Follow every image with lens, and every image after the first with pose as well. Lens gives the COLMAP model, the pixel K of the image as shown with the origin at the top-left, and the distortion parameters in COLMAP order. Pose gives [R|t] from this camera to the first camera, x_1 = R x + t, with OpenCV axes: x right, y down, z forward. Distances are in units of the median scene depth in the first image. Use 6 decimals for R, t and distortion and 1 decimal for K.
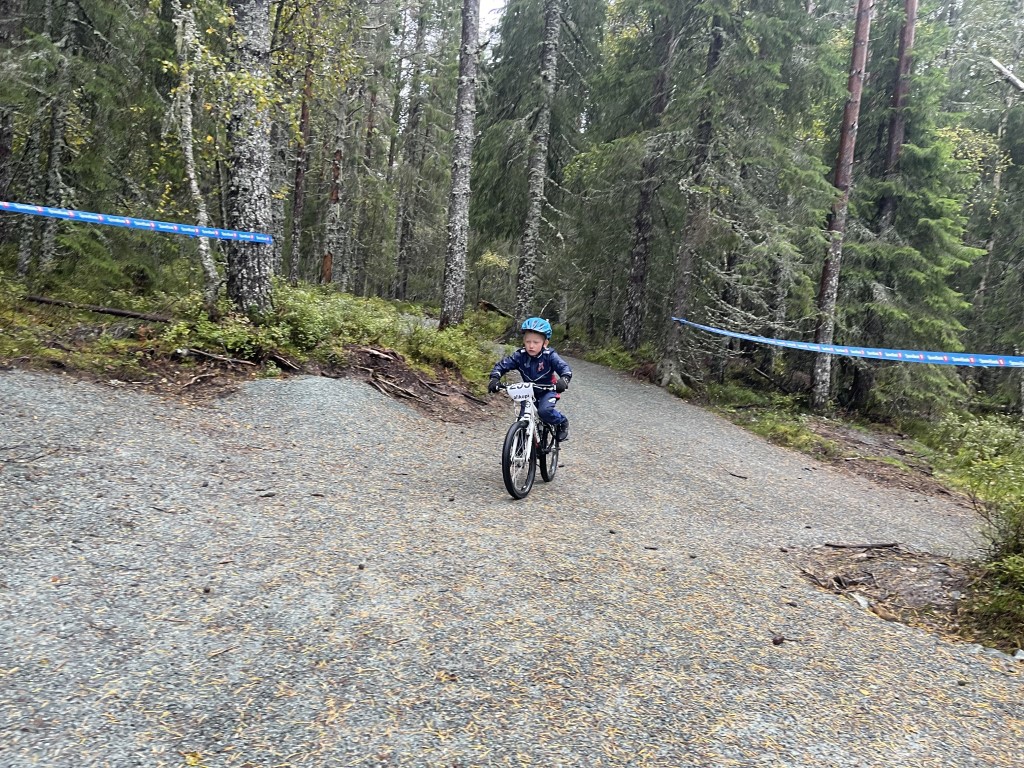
lens RADIAL K [[773.1, 0, 503.4], [0, 773.1, 389.8], [0, 0, 1]] dist [0.075714, -0.092668]
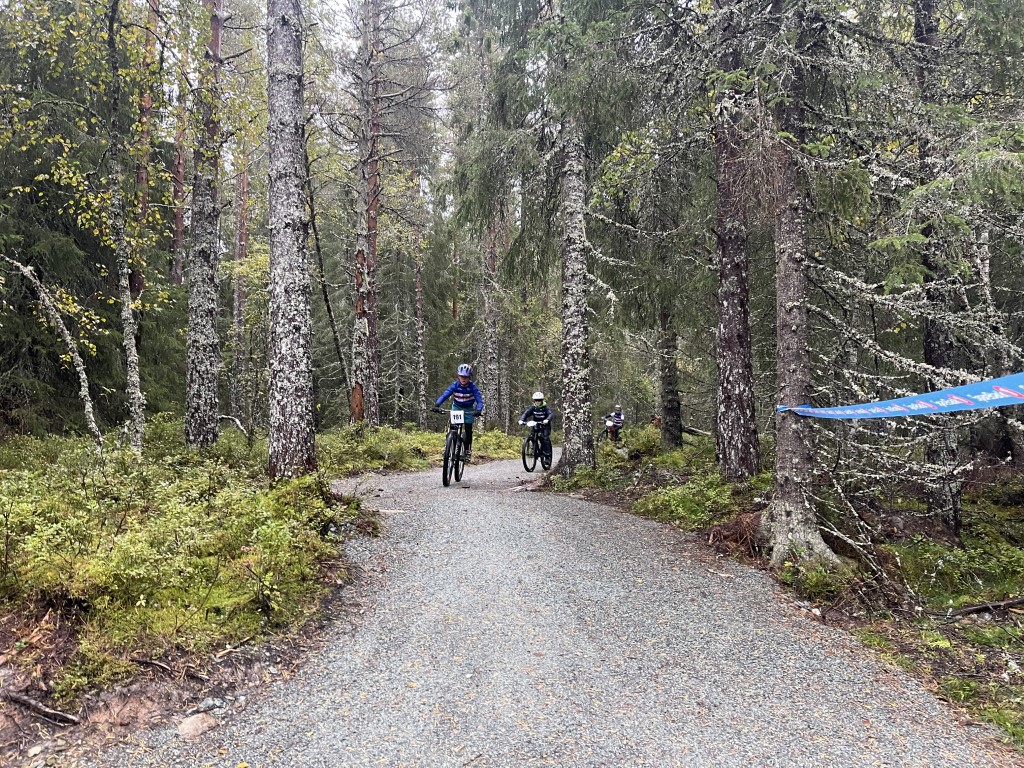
lens RADIAL K [[773.1, 0, 513.5], [0, 773.1, 388.8], [0, 0, 1]] dist [0.075714, -0.092668]
pose [[0.939547, -0.142536, -0.311345, 0.218279], [0.088609, 0.979480, -0.181016, -0.035284], [0.330758, 0.142485, 0.932897, 0.534875]]
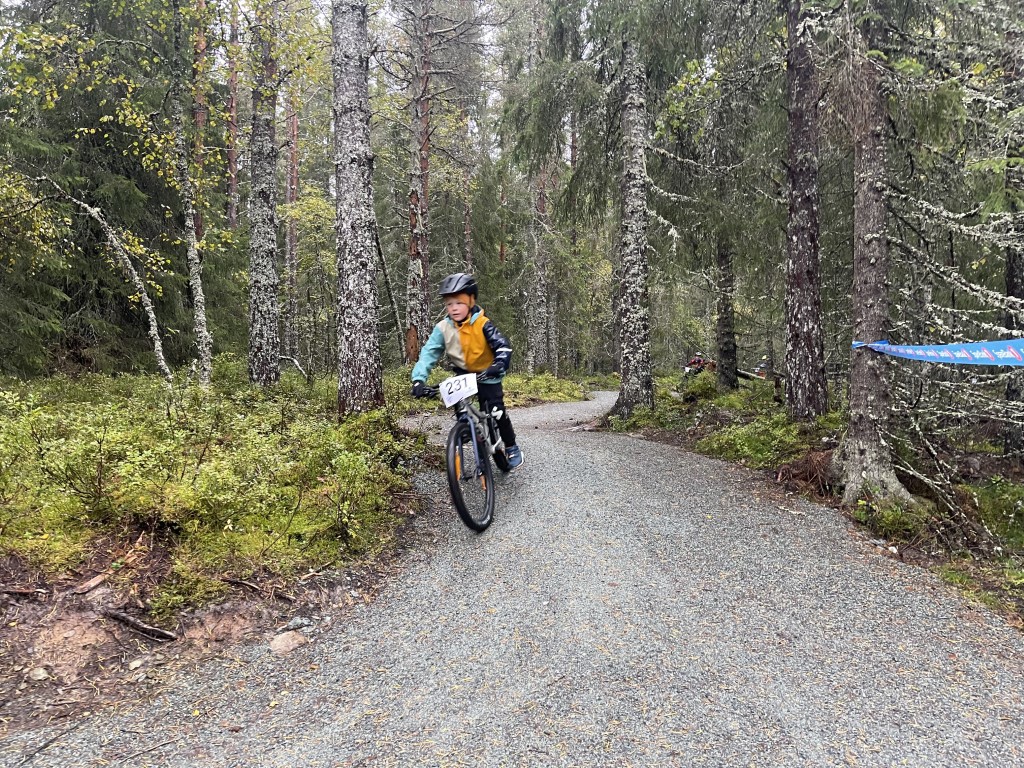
lens RADIAL K [[773.1, 0, 513.4], [0, 773.1, 375.8], [0, 0, 1]] dist [0.075714, -0.092668]
pose [[0.919991, -0.121525, -0.372623, 0.205679], [0.076777, 0.988175, -0.132720, -0.031370], [0.384346, 0.093493, 0.918443, 0.532379]]
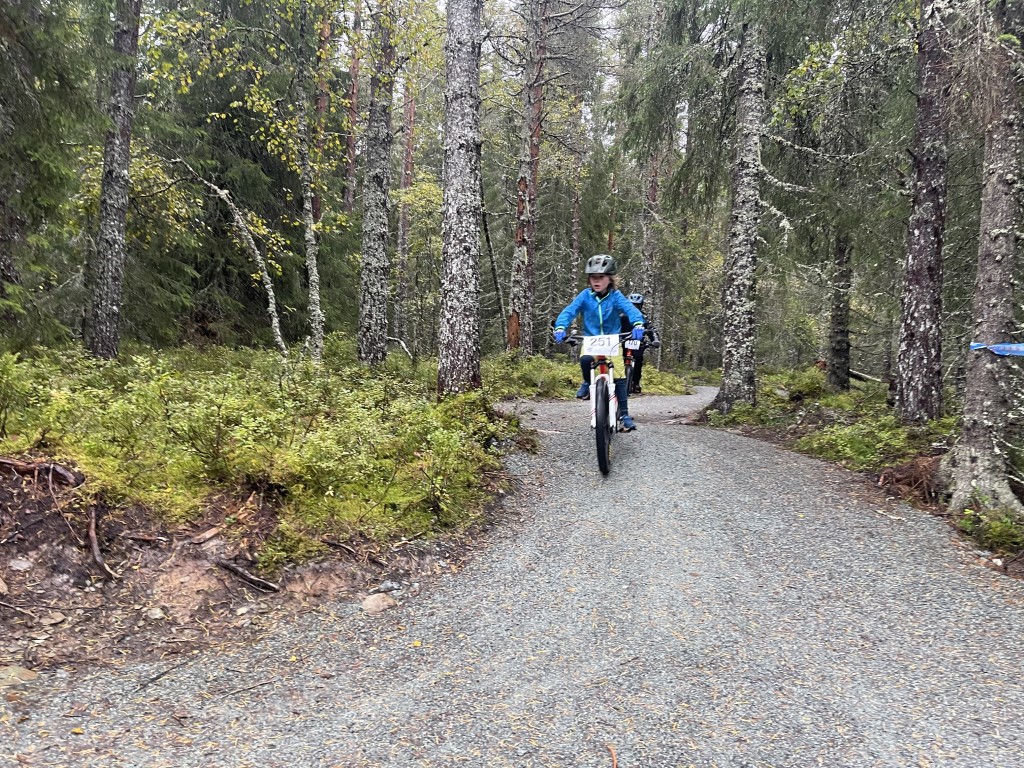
lens RADIAL K [[773.1, 0, 520.5], [0, 773.1, 389.3], [0, 0, 1]] dist [0.075714, -0.092668]
pose [[0.871480, -0.067172, -0.485810, 0.212261], [0.016646, 0.994057, -0.107585, -0.028544], [0.490149, 0.085671, 0.867418, 0.529540]]
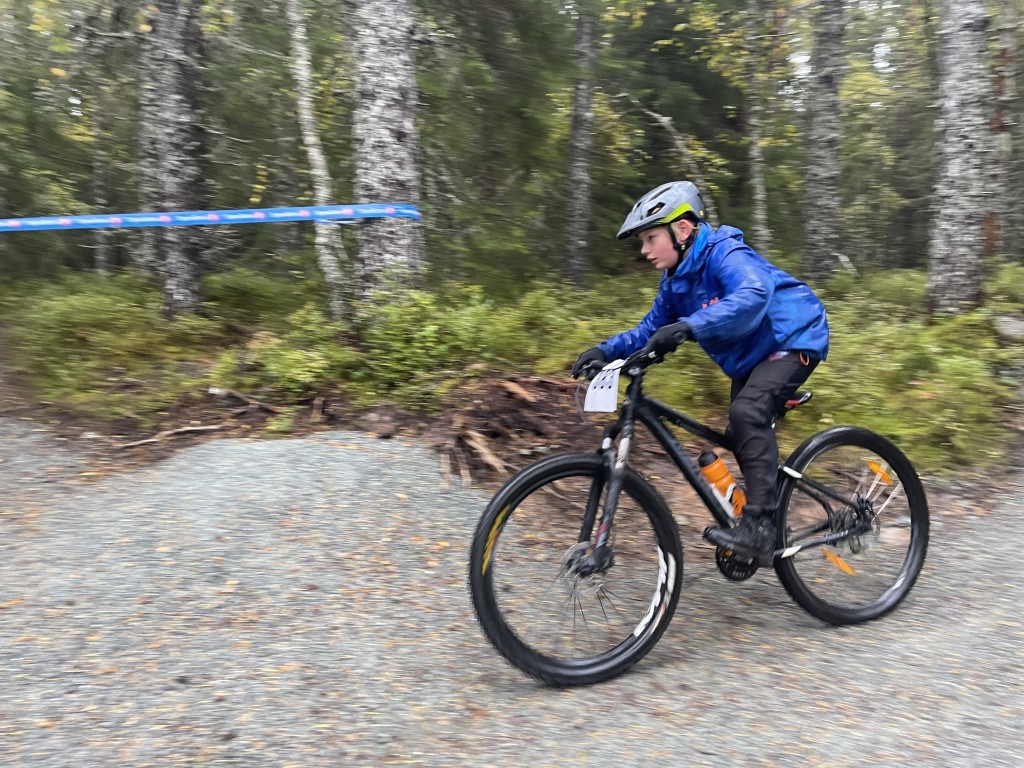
lens RADIAL K [[773.1, 0, 506.2], [0, 773.1, 387.1], [0, 0, 1]] dist [0.075714, -0.092668]
pose [[0.513128, 0.004272, -0.858302, 0.188248], [-0.019470, 0.999788, -0.006663, -0.030933], [0.858091, 0.020130, 0.513102, 0.495653]]
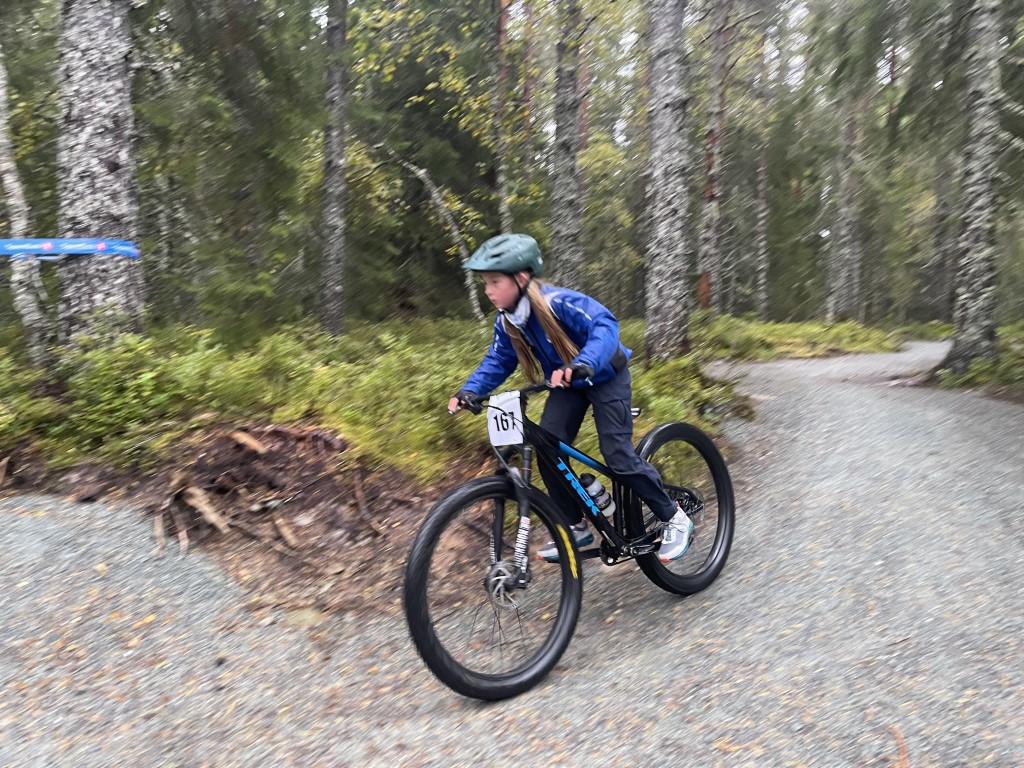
lens RADIAL K [[773.1, 0, 503.6], [0, 773.1, 386.3], [0, 0, 1]] dist [0.075714, -0.092668]
pose [[0.729189, -0.057924, -0.681856, 0.194435], [0.015204, 0.997537, -0.068481, -0.030885], [0.684143, 0.039569, 0.728273, 0.513470]]
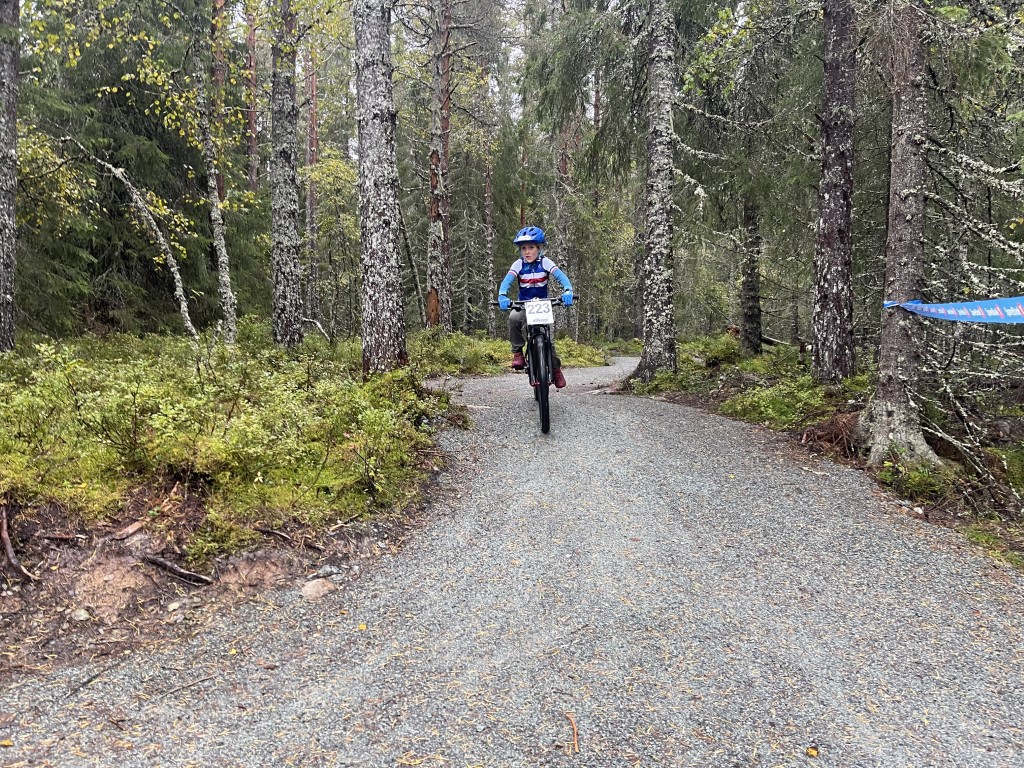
lens RADIAL K [[773.1, 0, 505.1], [0, 773.1, 389.6], [0, 0, 1]] dist [0.075714, -0.092668]
pose [[0.906864, -0.092021, -0.411254, 0.203354], [0.067115, 0.994950, -0.074631, -0.027531], [0.416045, 0.040078, 0.908460, 0.531416]]
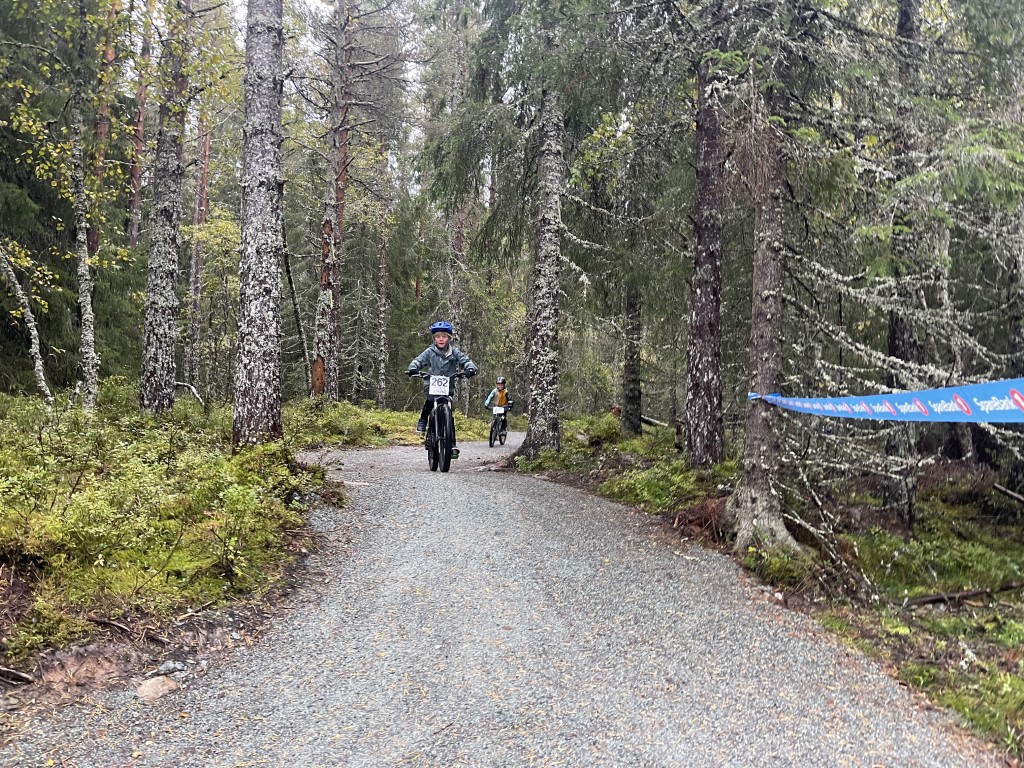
lens RADIAL K [[773.1, 0, 510.9], [0, 773.1, 391.1], [0, 0, 1]] dist [0.075714, -0.092668]
pose [[0.960017, -0.090964, -0.264752, 0.207195], [0.050568, 0.986527, -0.155588, -0.031461], [0.275338, 0.135979, 0.951682, 0.536954]]
